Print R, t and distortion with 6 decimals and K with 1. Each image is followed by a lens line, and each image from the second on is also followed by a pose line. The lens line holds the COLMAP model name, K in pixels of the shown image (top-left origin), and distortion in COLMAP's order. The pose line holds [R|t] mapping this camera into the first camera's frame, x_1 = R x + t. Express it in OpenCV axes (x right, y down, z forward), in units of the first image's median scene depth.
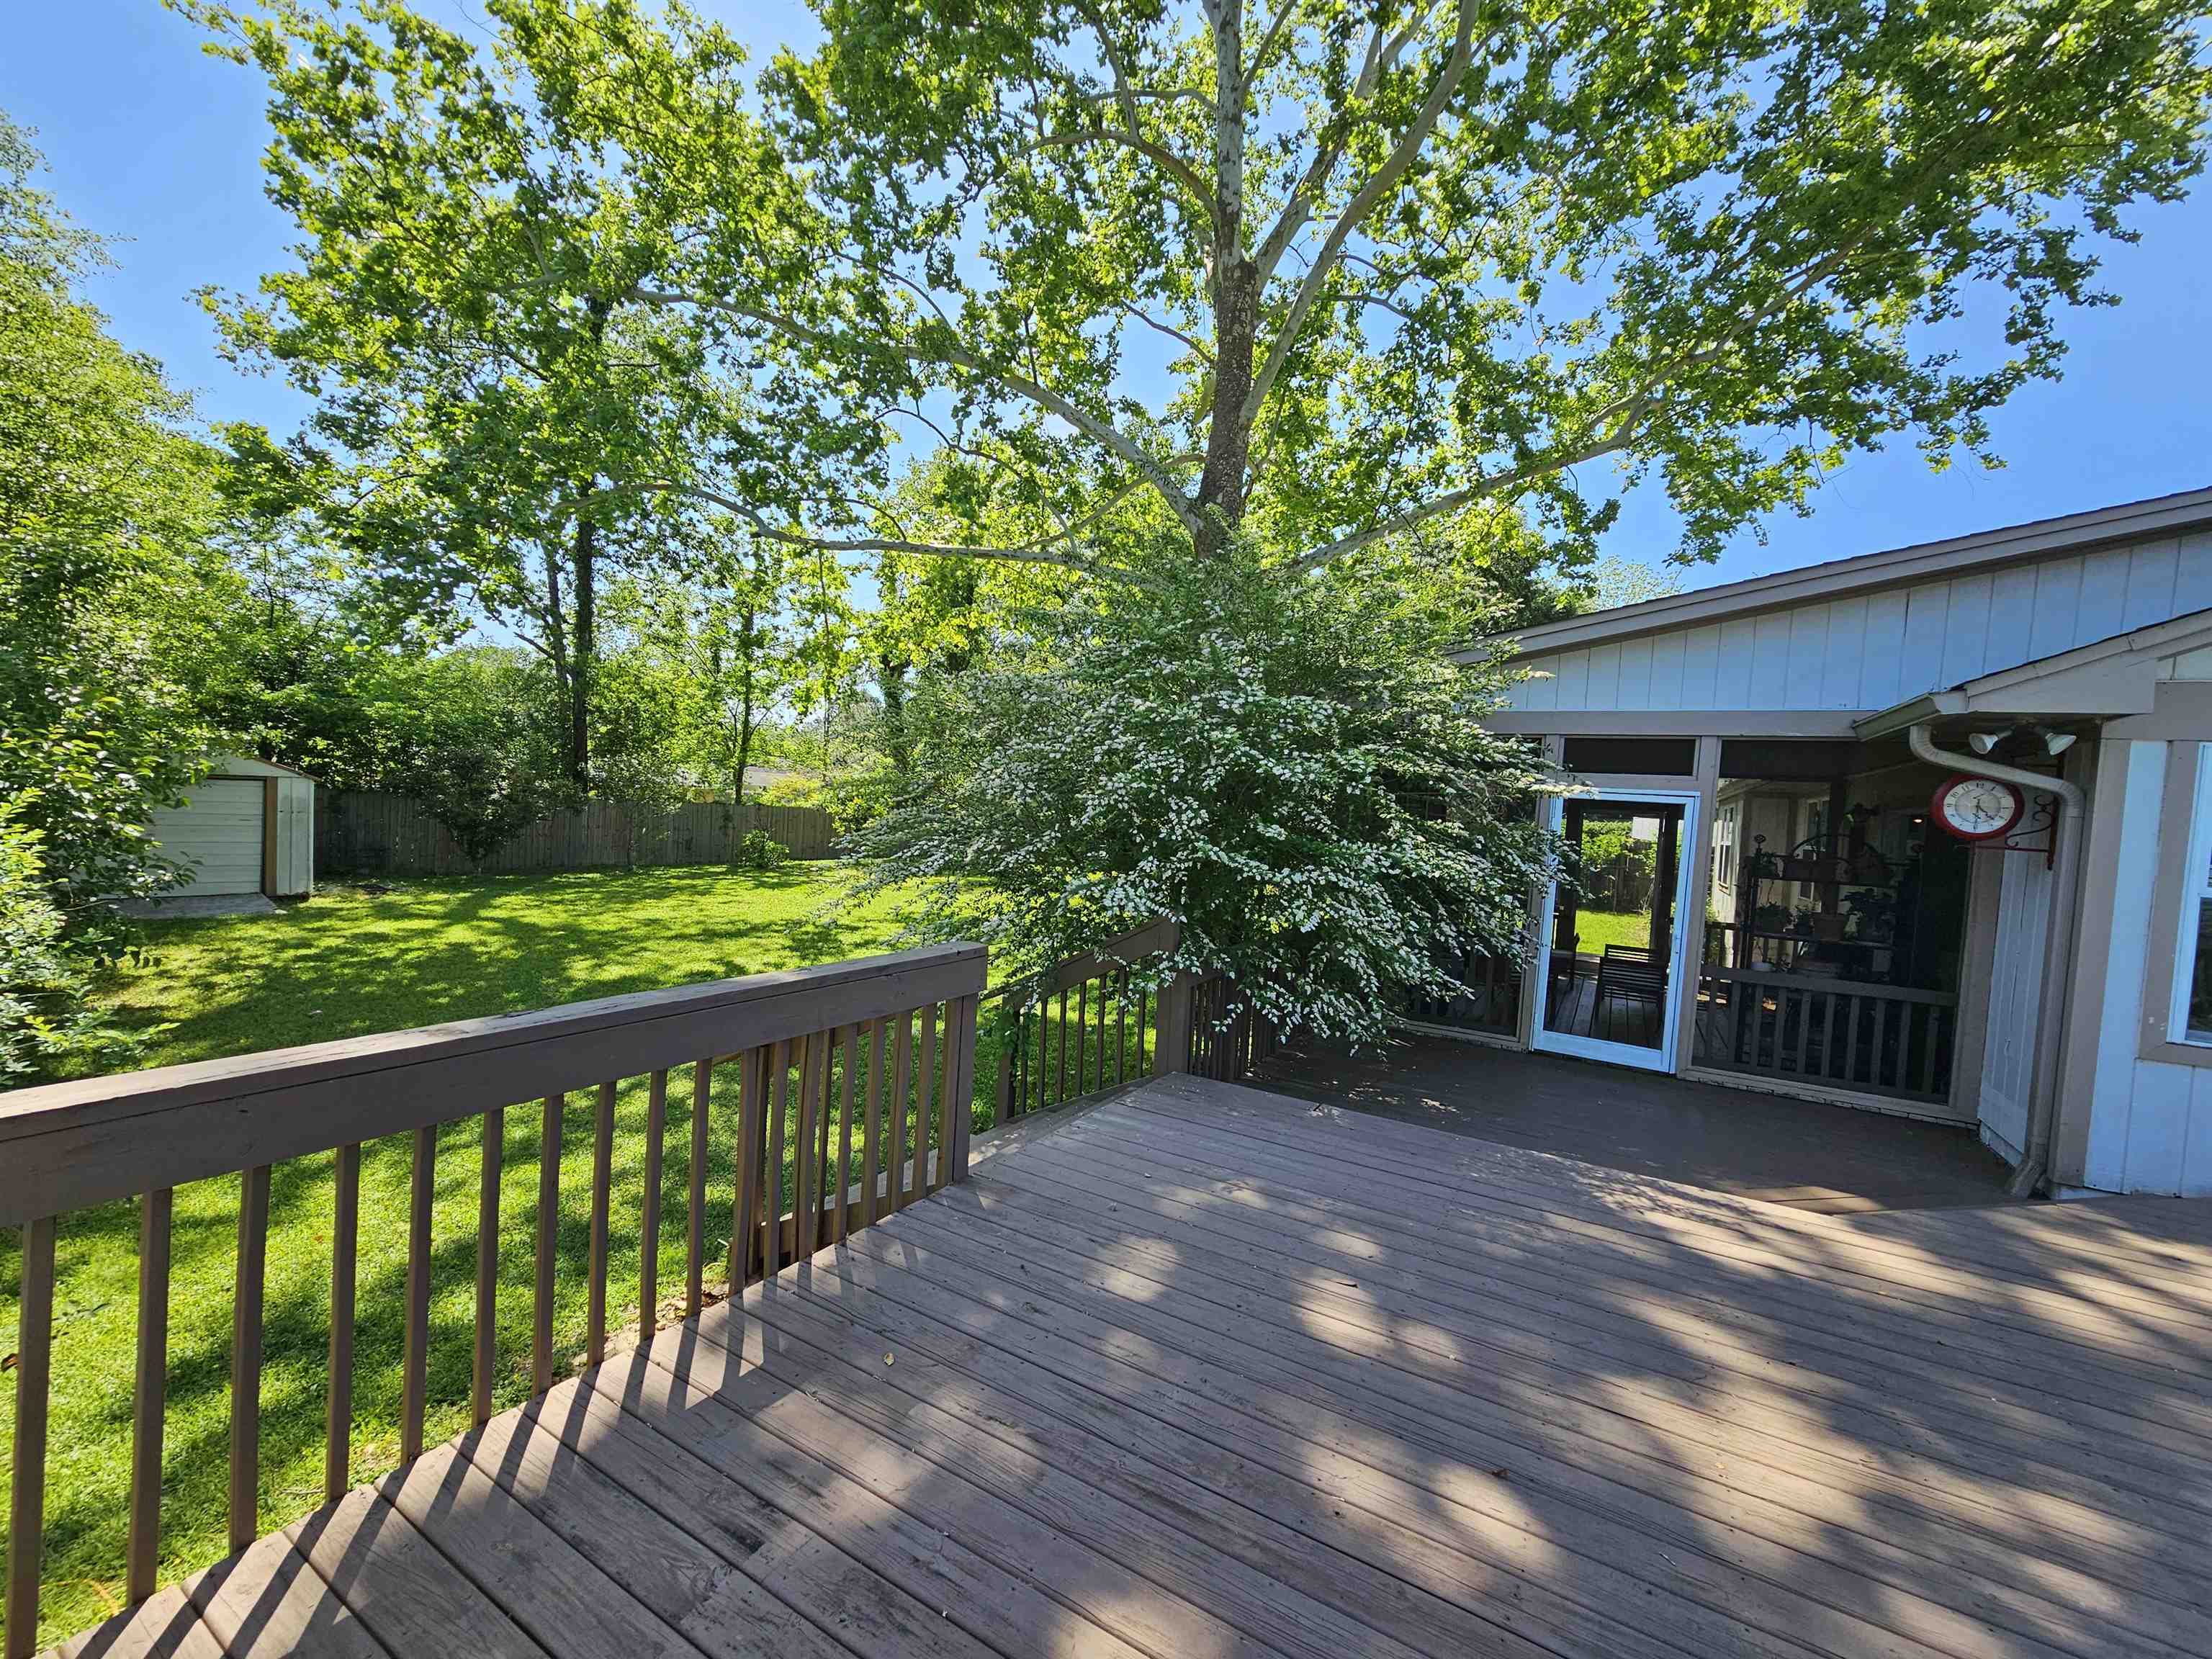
lens RADIAL K [[913.4, 0, 1117.9], [0, 913.4, 828.7], [0, 0, 1]] dist [0.000262, -0.002164]
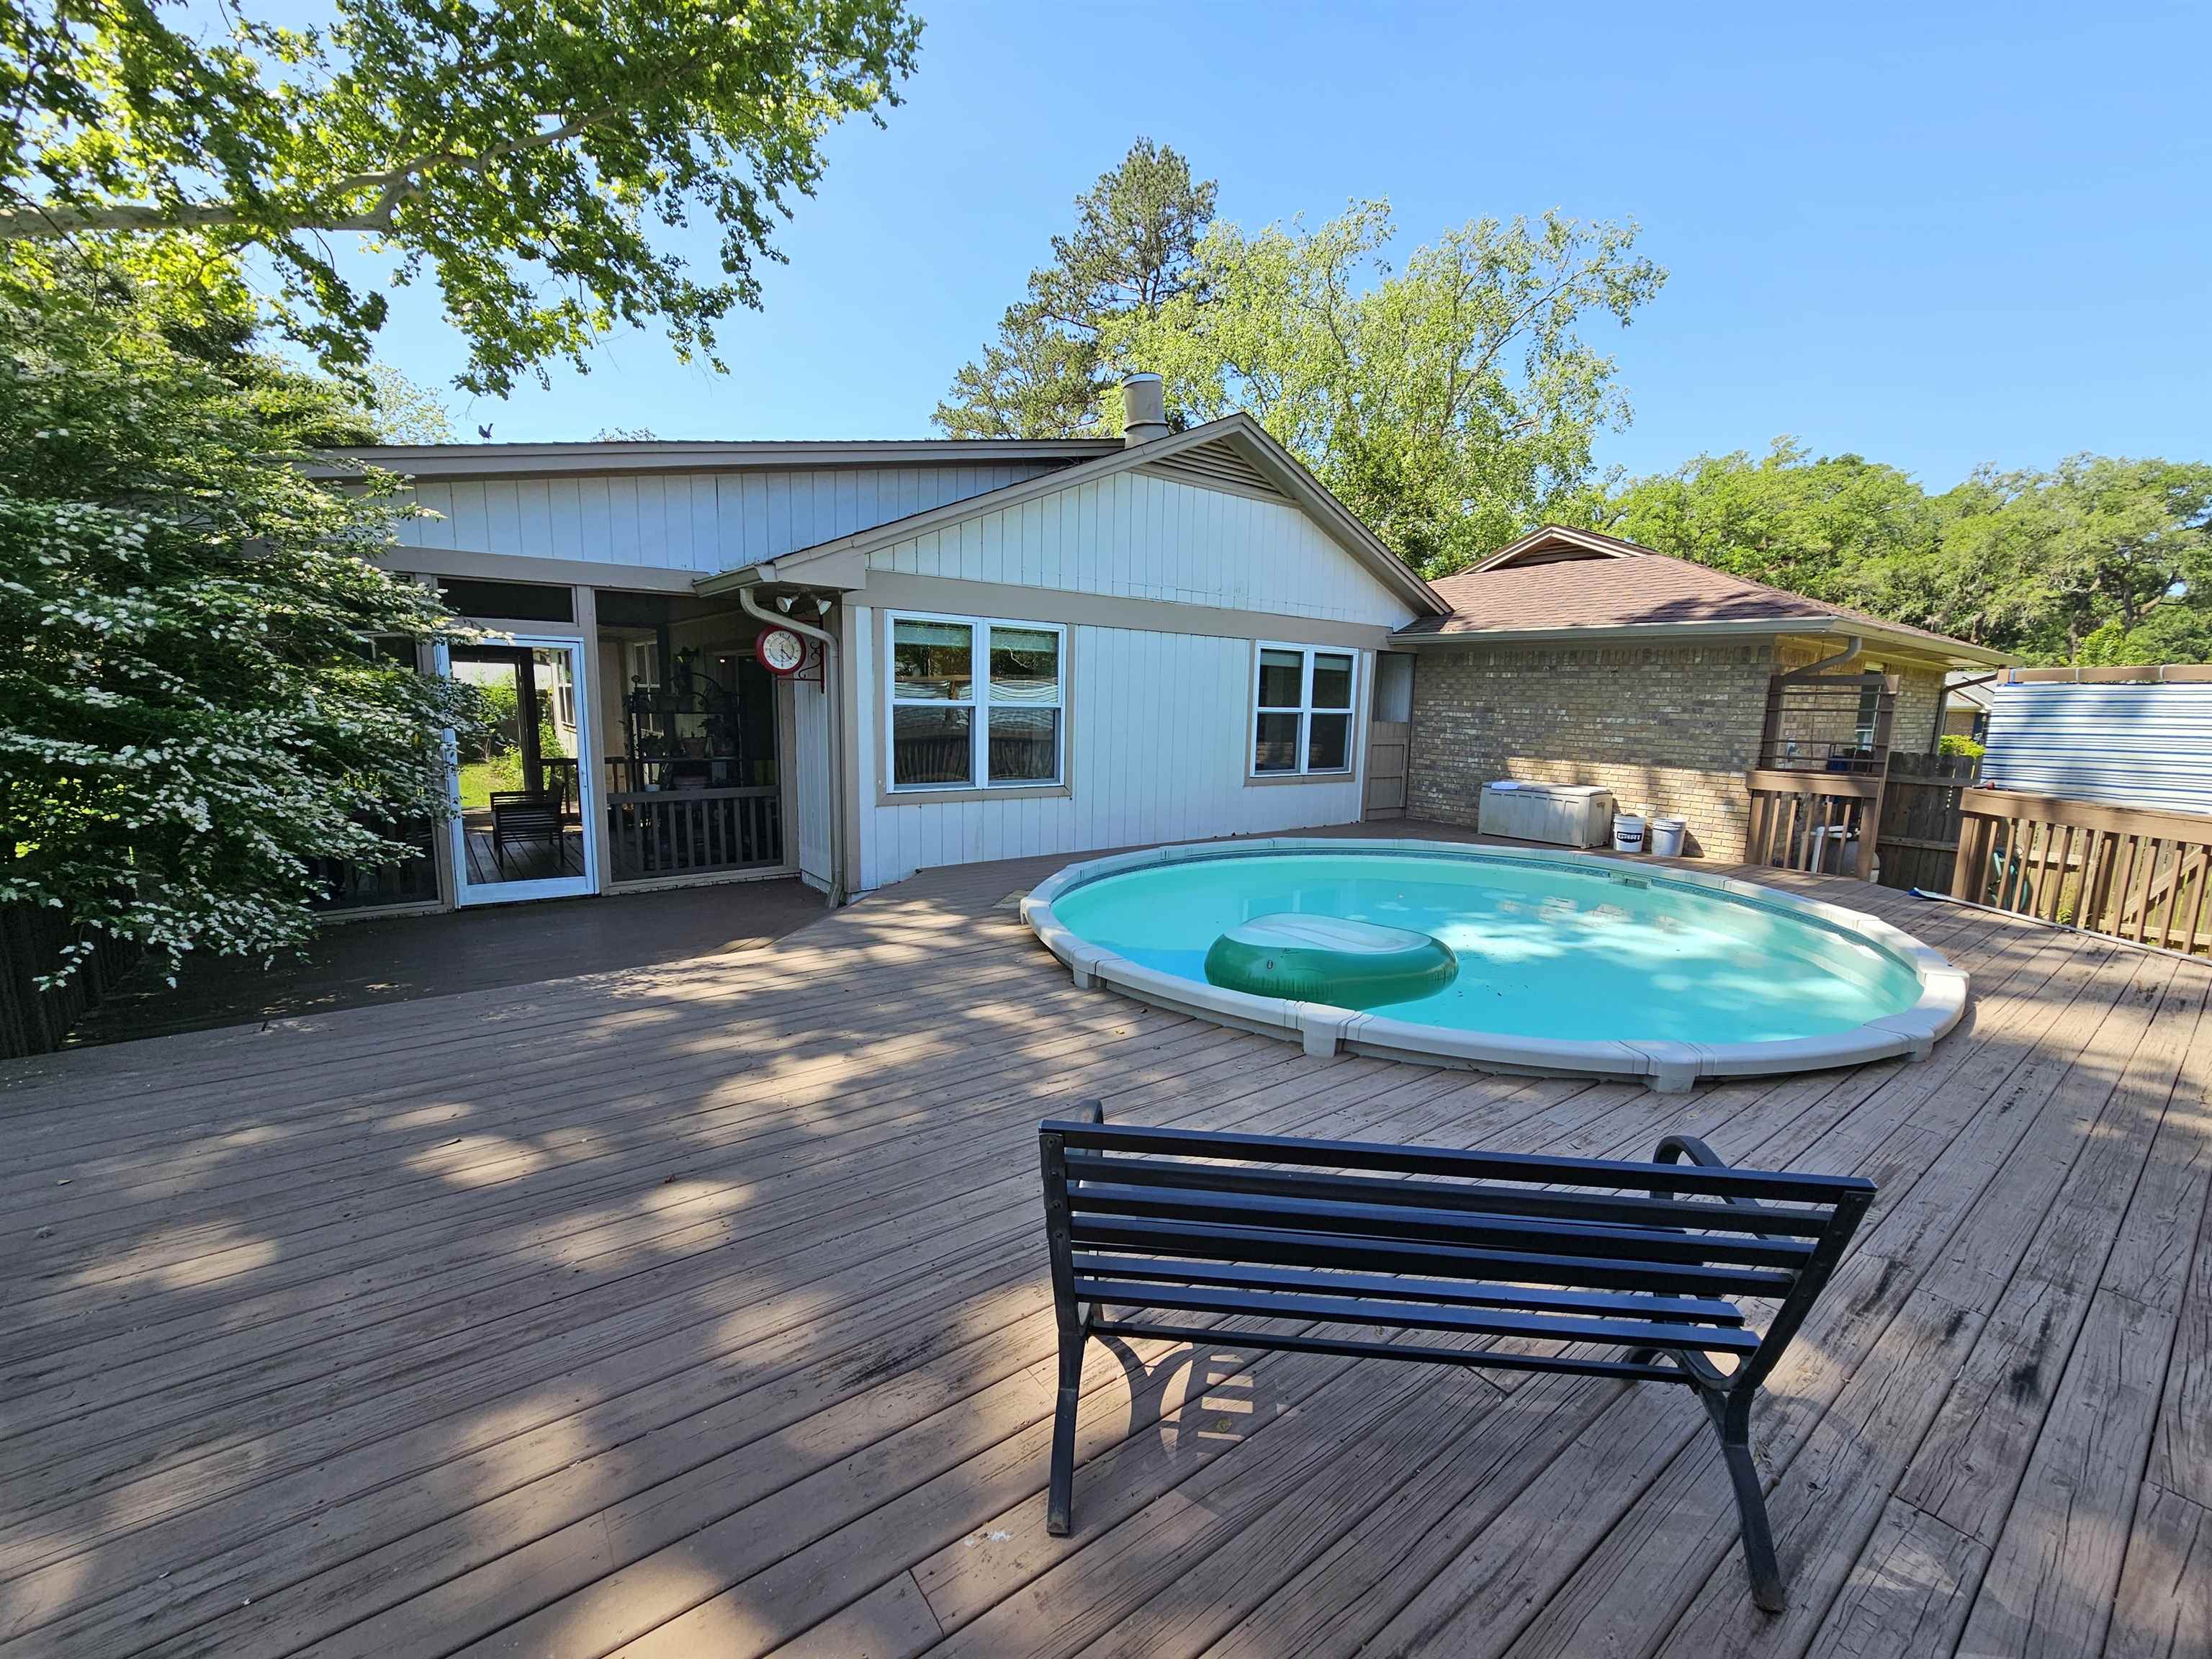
lens RADIAL K [[913.4, 0, 1108.1], [0, 913.4, 831.0], [0, 0, 1]] dist [0.000262, -0.002164]
pose [[0.391989, -0.186342, 0.900900, -0.129578], [0.027036, 0.981182, 0.191184, -0.004651], [-0.919572, -0.050585, 0.389651, -0.014040]]
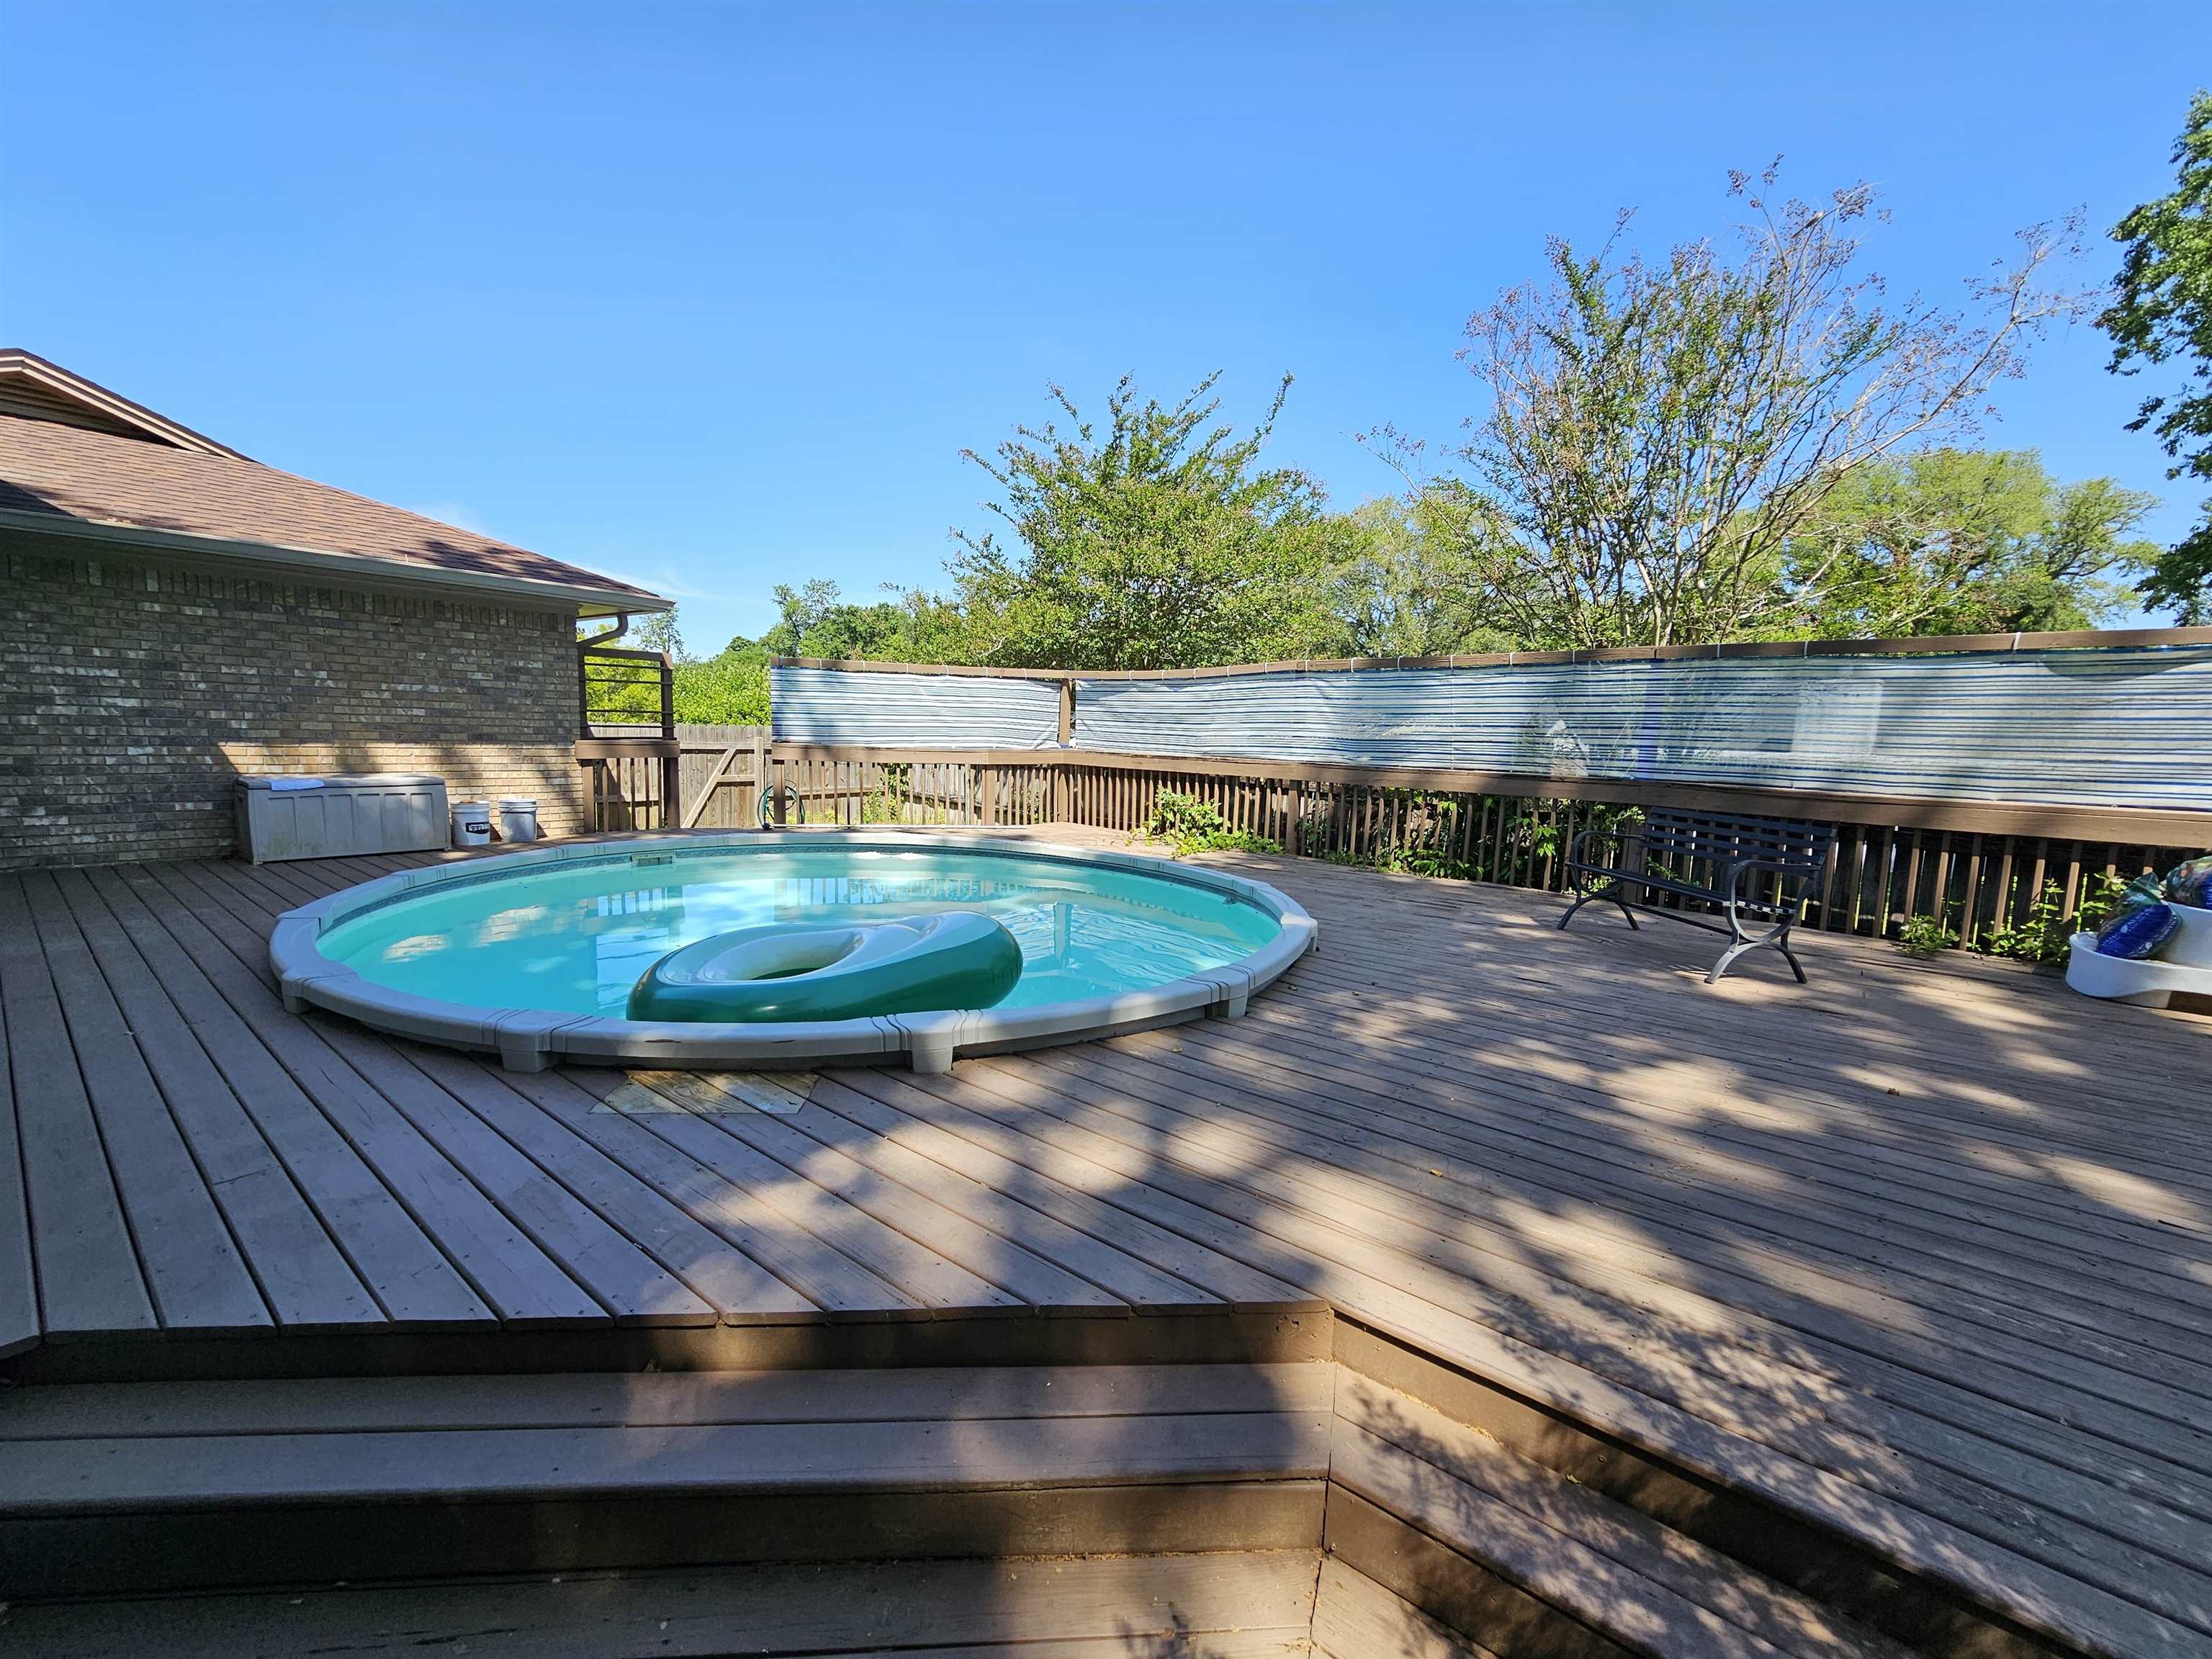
lens RADIAL K [[913.4, 0, 1113.7], [0, 913.4, 826.5], [0, 0, 1]] dist [0.000262, -0.002164]
pose [[-0.983335, -0.109737, 0.144946, 0.456664], [-0.089124, 0.985879, 0.141771, 0.051420], [-0.158457, 0.126490, -0.979230, 0.793738]]
